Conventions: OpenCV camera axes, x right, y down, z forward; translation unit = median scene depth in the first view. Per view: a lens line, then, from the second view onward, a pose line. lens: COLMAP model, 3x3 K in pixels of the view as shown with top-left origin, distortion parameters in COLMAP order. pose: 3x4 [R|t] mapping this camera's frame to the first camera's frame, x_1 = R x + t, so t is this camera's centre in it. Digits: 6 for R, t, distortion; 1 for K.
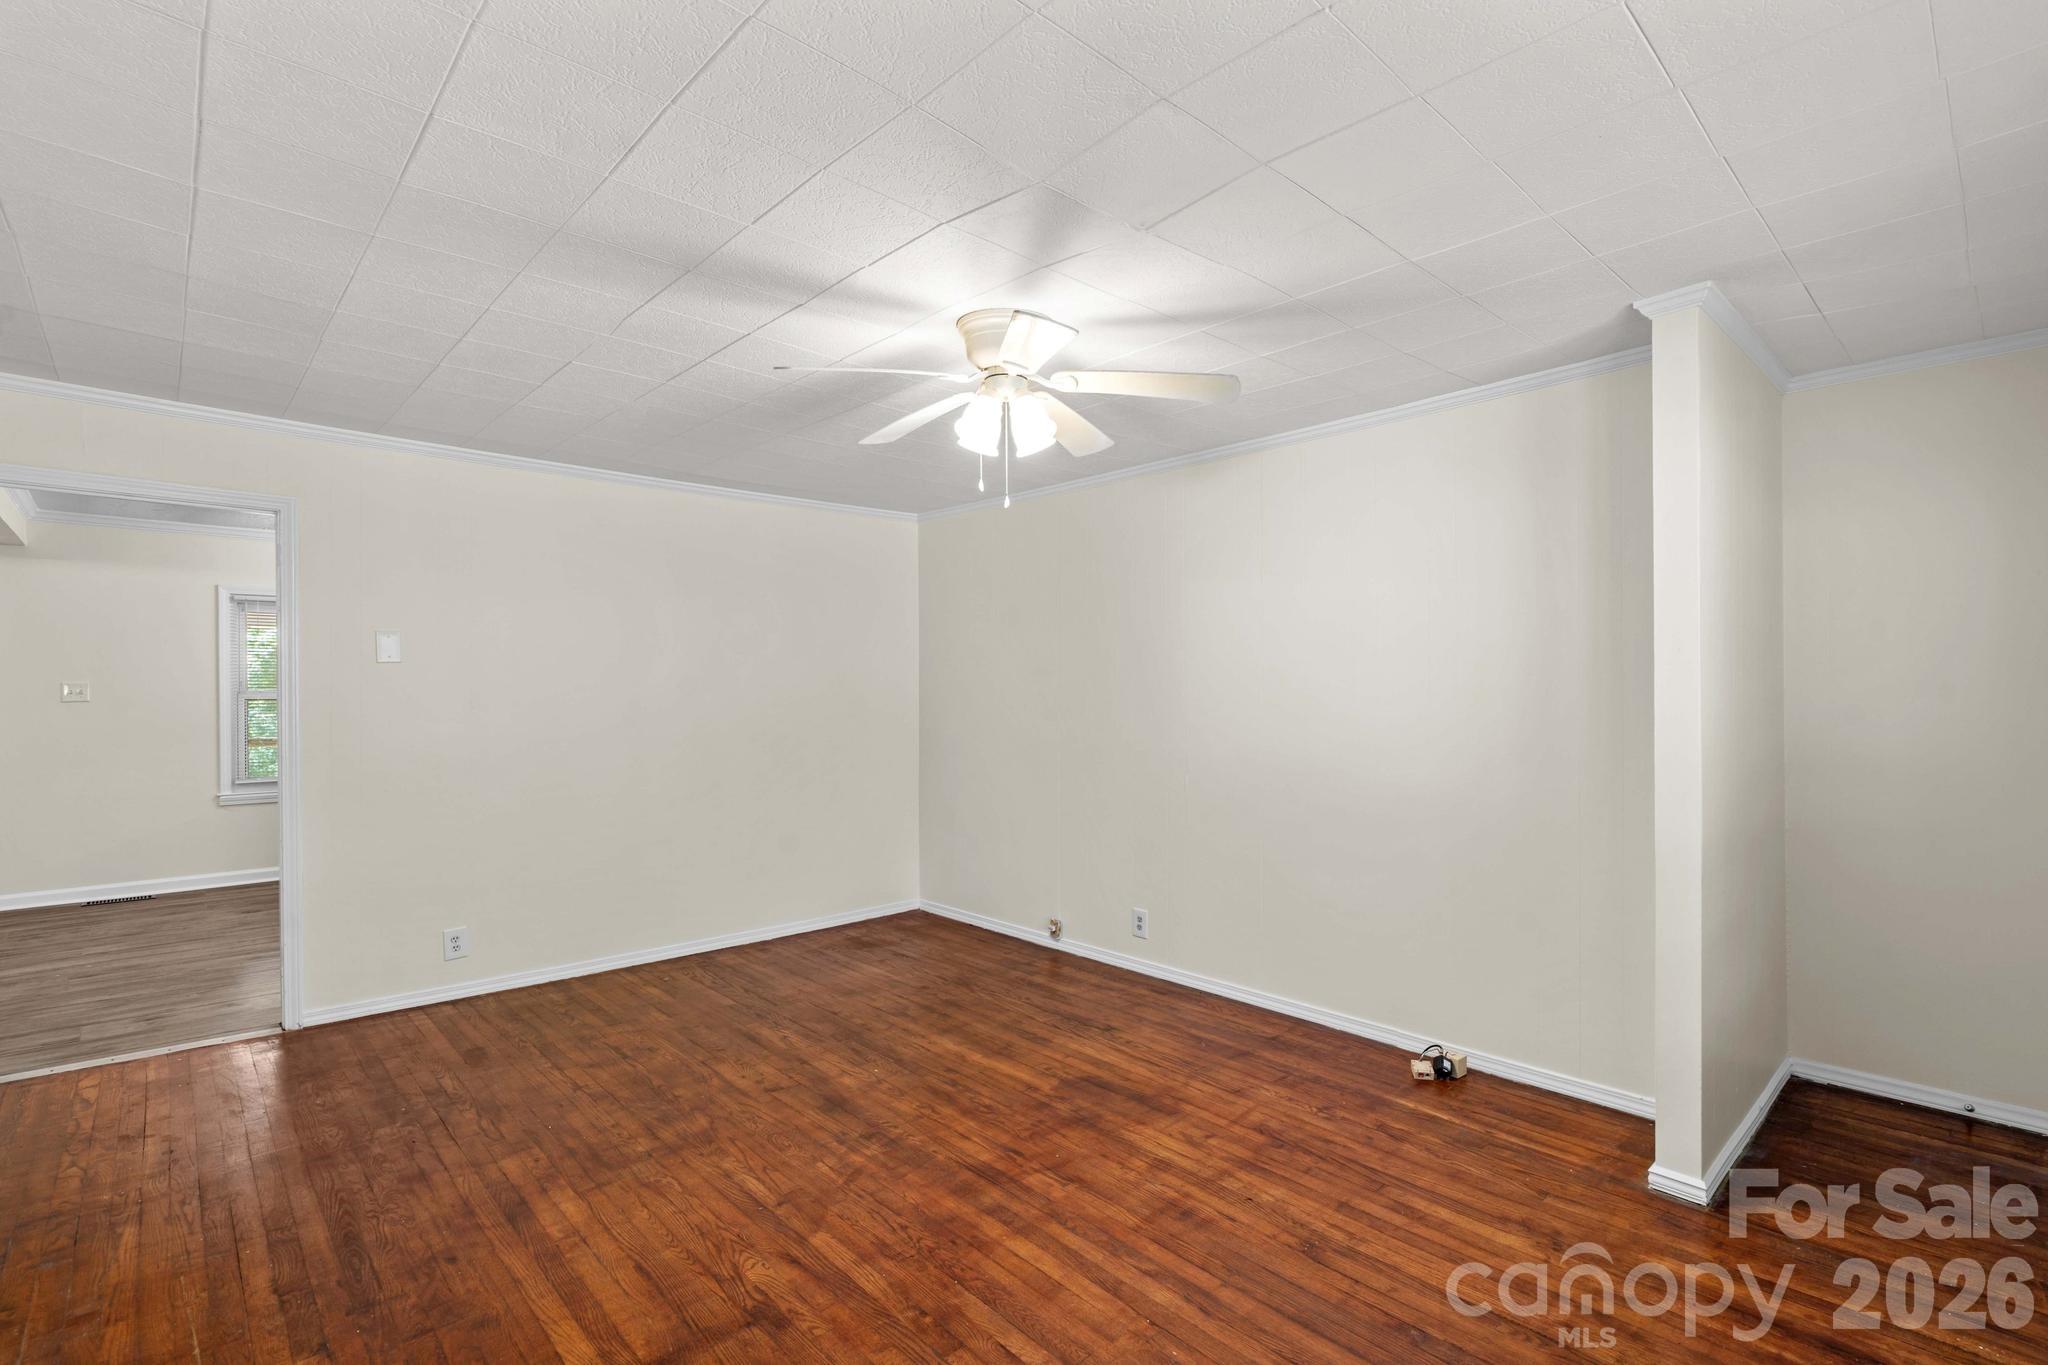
lens RADIAL K [[932.7, 0, 1036.8], [0, 932.7, 684.2], [0, 0, 1]] dist [-0.005768, 0.003413]
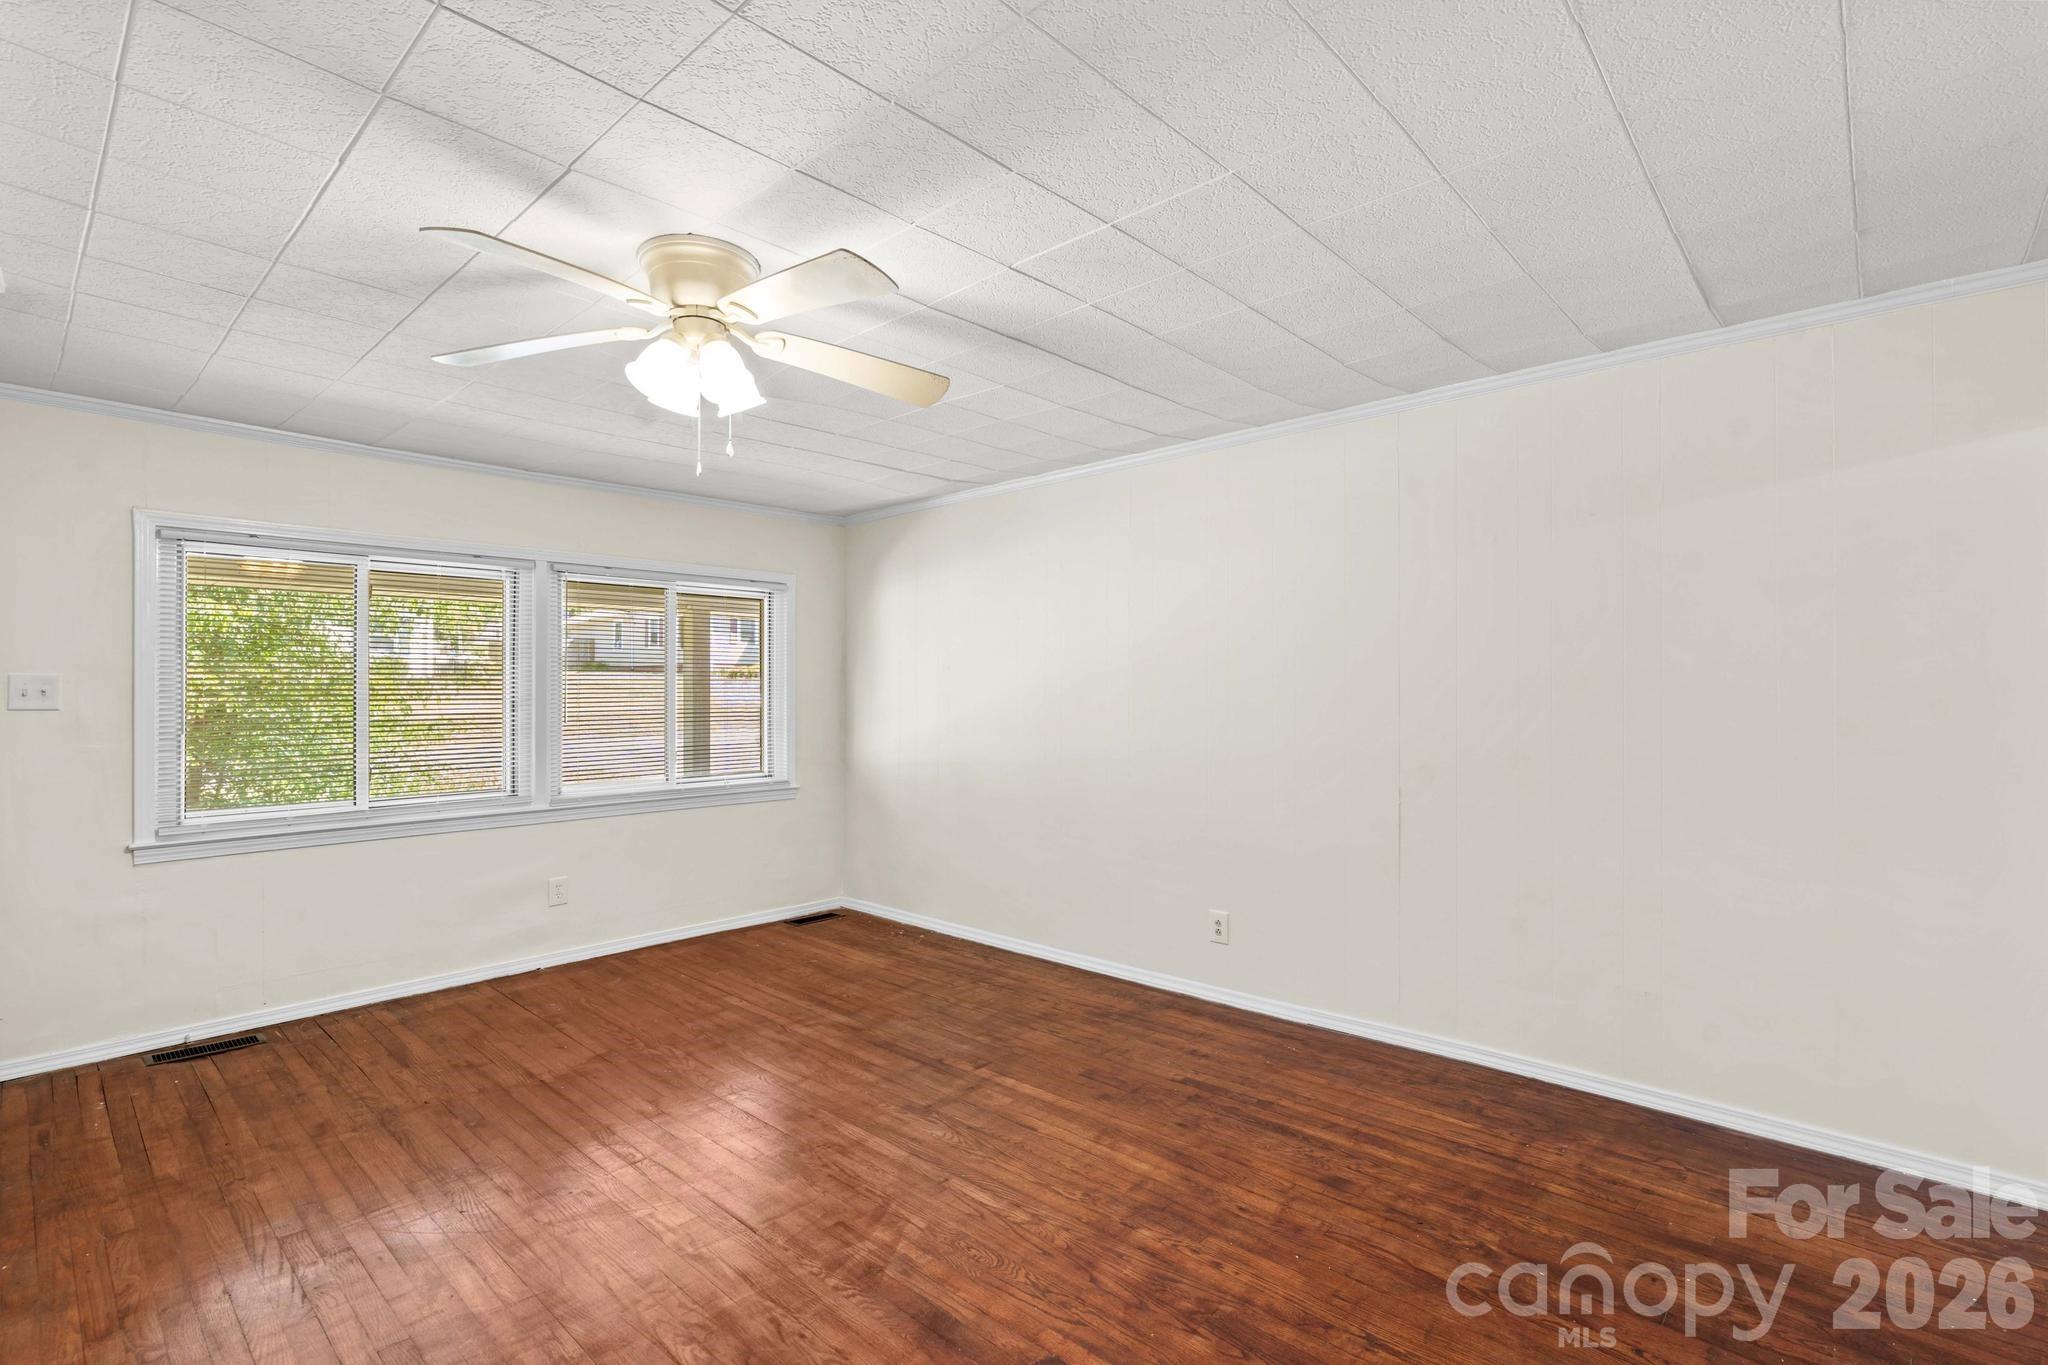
lens RADIAL K [[932.7, 0, 1033.4], [0, 932.7, 677.3], [0, 0, 1]] dist [-0.005768, 0.003413]
pose [[-0.997009, 0.002389, -0.077245, -0.244515], [0.003874, 0.999810, -0.019081, 0.015584], [0.077185, -0.019323, -0.996830, 1.707807]]
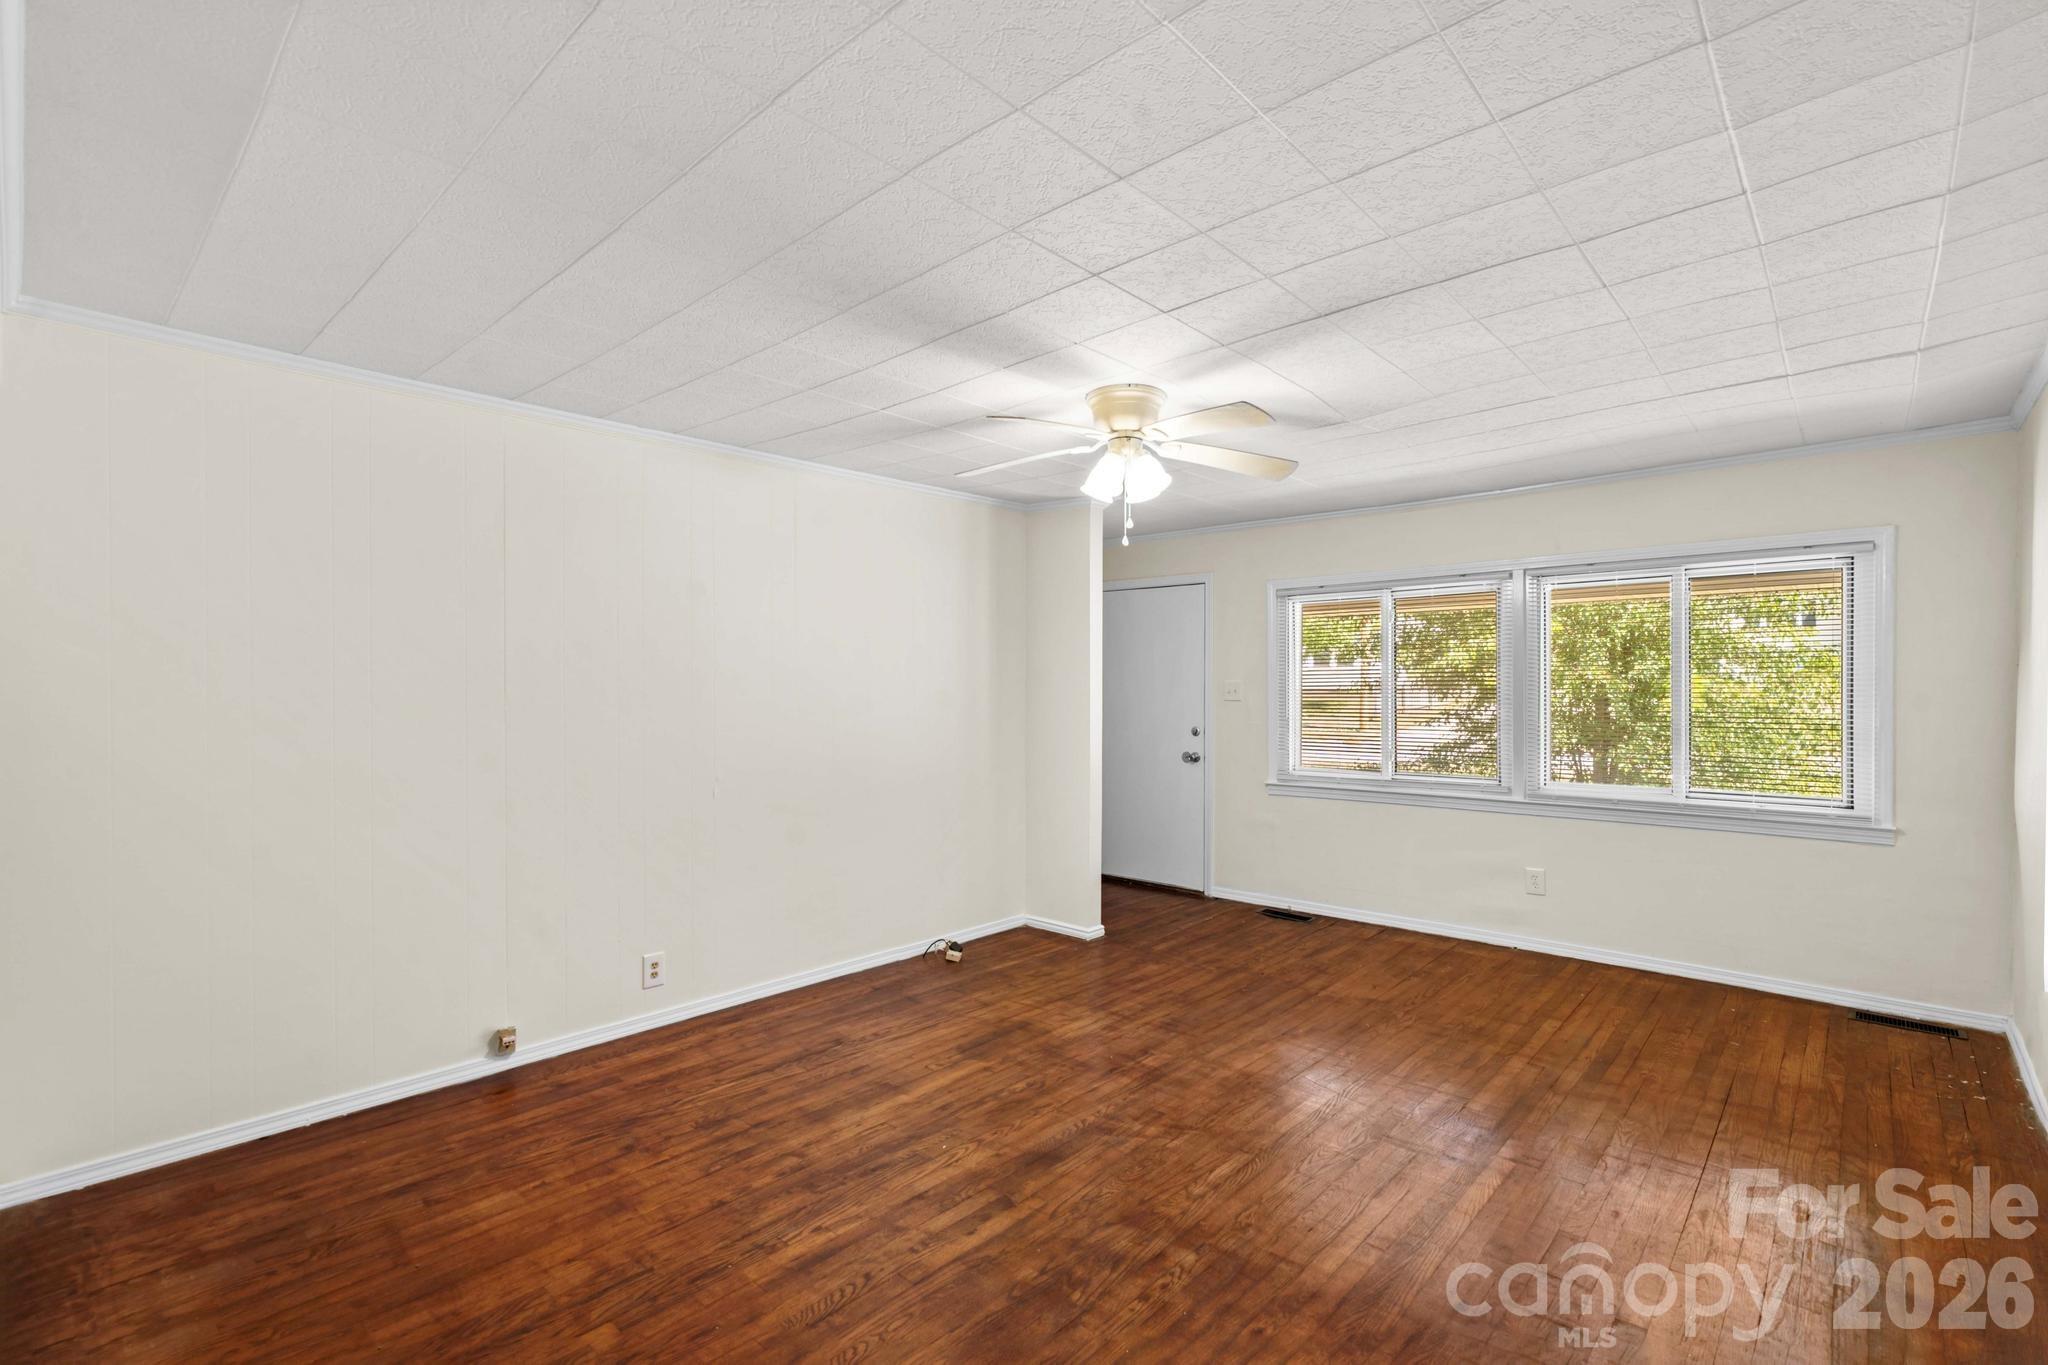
lens RADIAL K [[932.7, 0, 1006.2], [0, 932.7, 677.1], [0, 0, 1]] dist [-0.005768, 0.003413]
pose [[-0.063363, 0.014289, 0.997888, -1.142285], [-0.003974, 0.999886, -0.014570, 0.008093], [-0.997983, -0.004889, -0.063299, 1.129082]]
